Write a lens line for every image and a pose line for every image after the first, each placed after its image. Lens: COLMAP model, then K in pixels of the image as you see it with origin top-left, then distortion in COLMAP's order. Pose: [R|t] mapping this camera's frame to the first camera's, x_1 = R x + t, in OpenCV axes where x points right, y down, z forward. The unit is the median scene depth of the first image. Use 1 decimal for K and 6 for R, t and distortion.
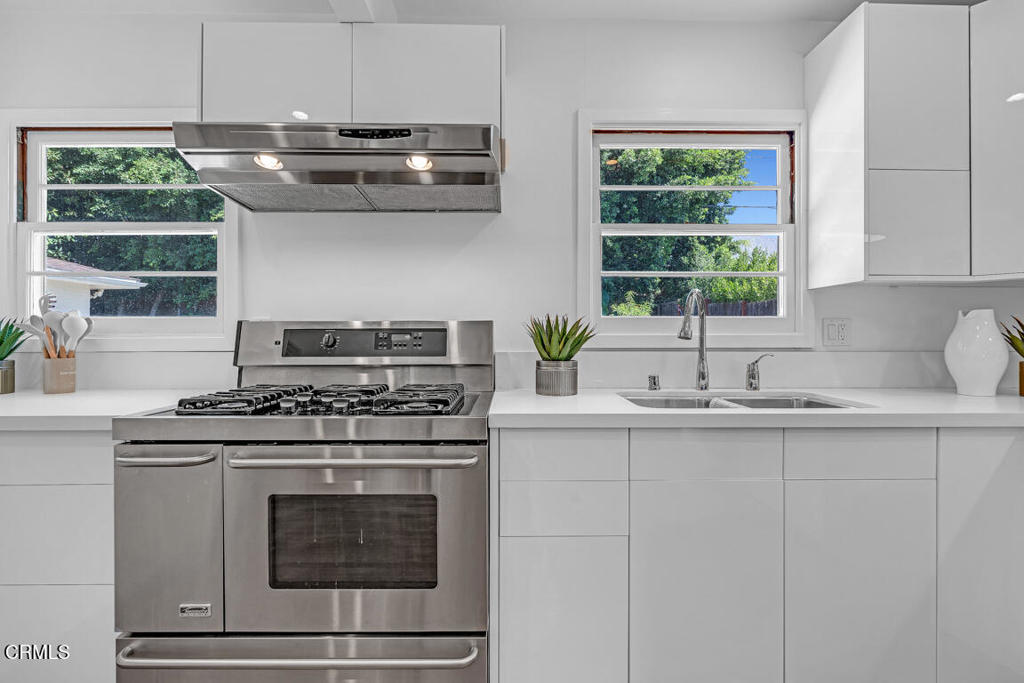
lens RADIAL K [[472.2, 0, 511.5], [0, 472.2, 332.3], [0, 0, 1]] dist [-0.009899, -0.000388]
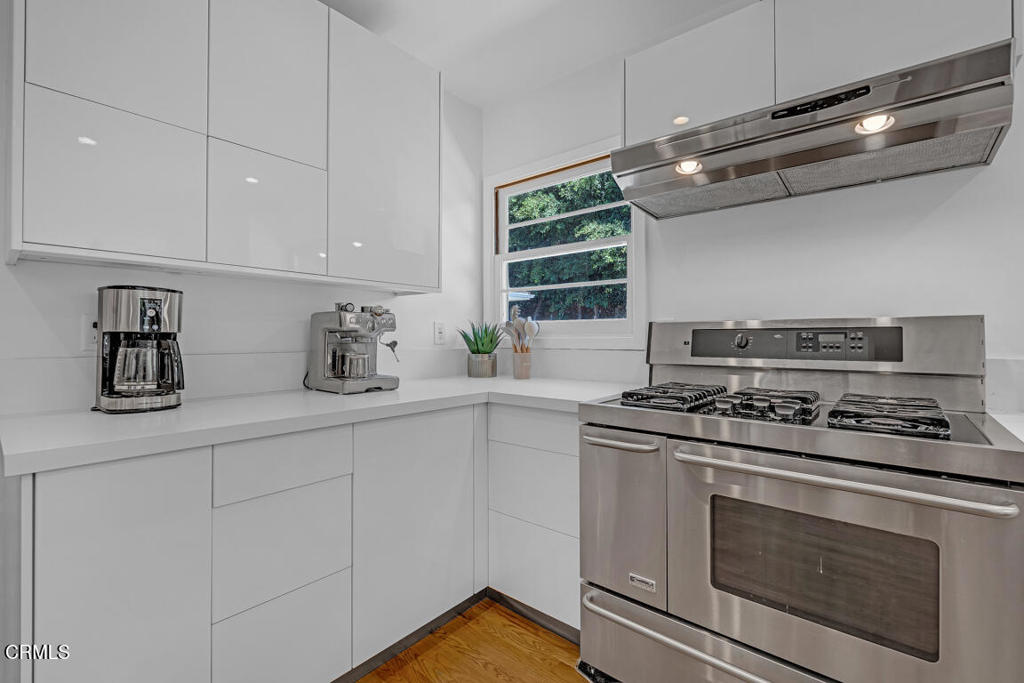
lens RADIAL K [[450.0, 0, 510.3], [0, 450.0, 340.0], [0, 0, 1]] dist [-0.002074, 0.000447]
pose [[0.765403, 0.006699, -0.643517, -0.155745], [0.004676, 0.999862, 0.015970, -0.001436], [0.643535, -0.015232, 0.765265, -0.008612]]
